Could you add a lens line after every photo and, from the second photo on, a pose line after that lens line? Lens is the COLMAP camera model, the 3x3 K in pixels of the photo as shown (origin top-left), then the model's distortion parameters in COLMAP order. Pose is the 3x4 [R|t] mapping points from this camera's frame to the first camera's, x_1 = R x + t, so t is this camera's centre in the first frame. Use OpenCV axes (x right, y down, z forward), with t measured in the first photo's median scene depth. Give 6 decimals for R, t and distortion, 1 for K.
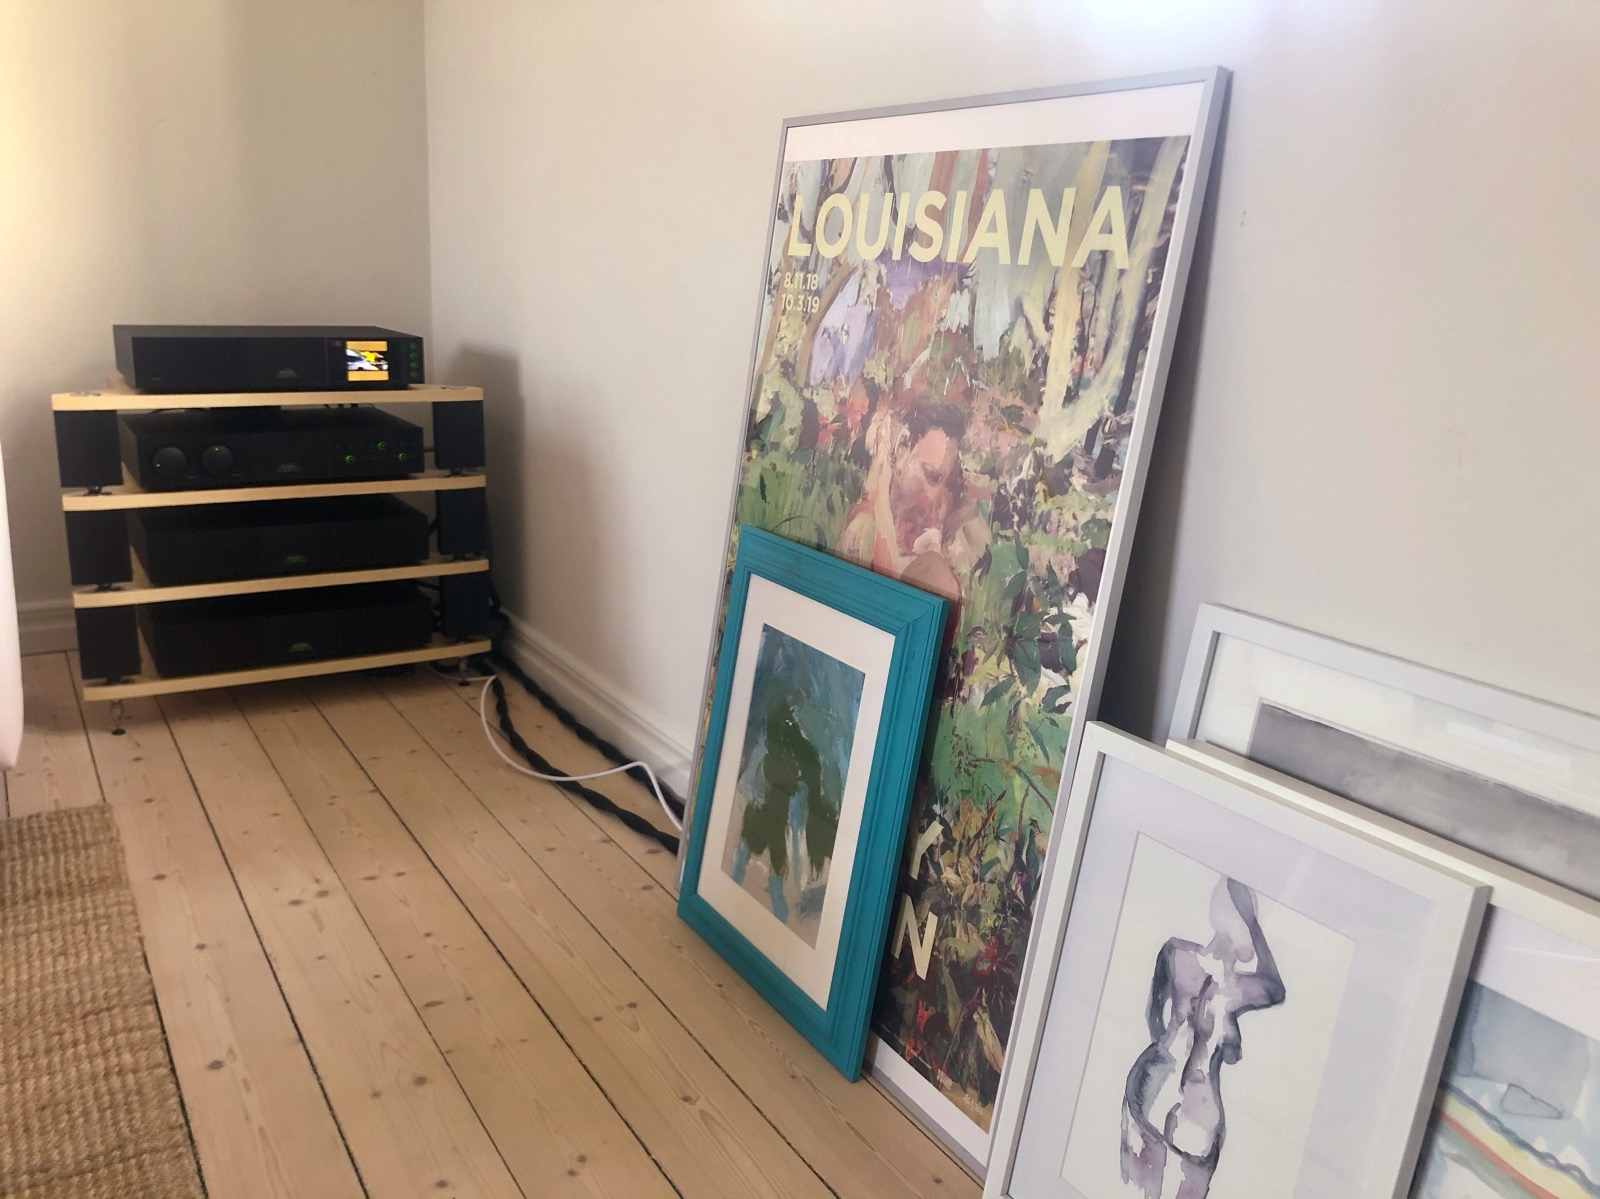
lens RADIAL K [[1301.7, 0, 793.8], [0, 1301.7, 596.7], [0, 0, 1]] dist [0.031522, -0.017904]
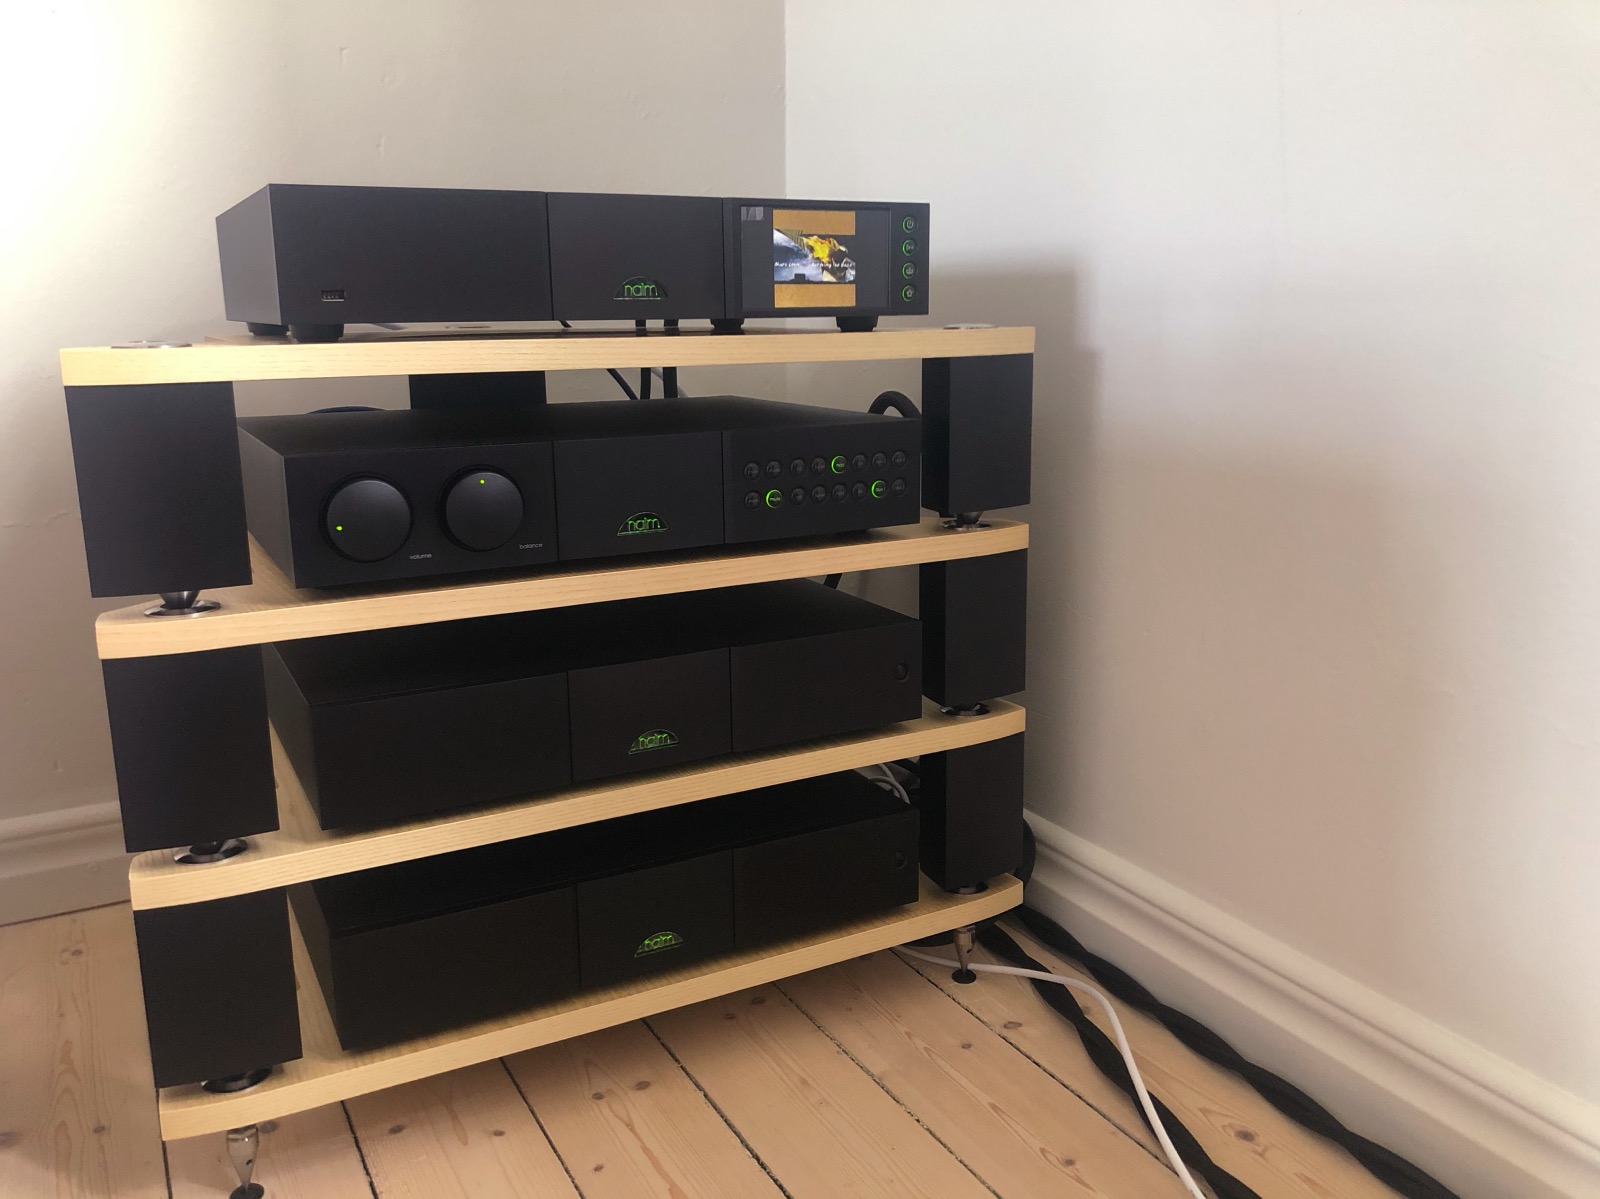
lens RADIAL K [[1301.7, 0, 804.3], [0, 1301.7, 594.4], [0, 0, 1]] dist [0.031522, -0.017904]
pose [[0.996765, -0.032175, -0.073657, -0.303795], [0.029353, 0.998805, -0.039074, -0.058580], [0.074826, 0.036786, 0.996518, 0.594261]]
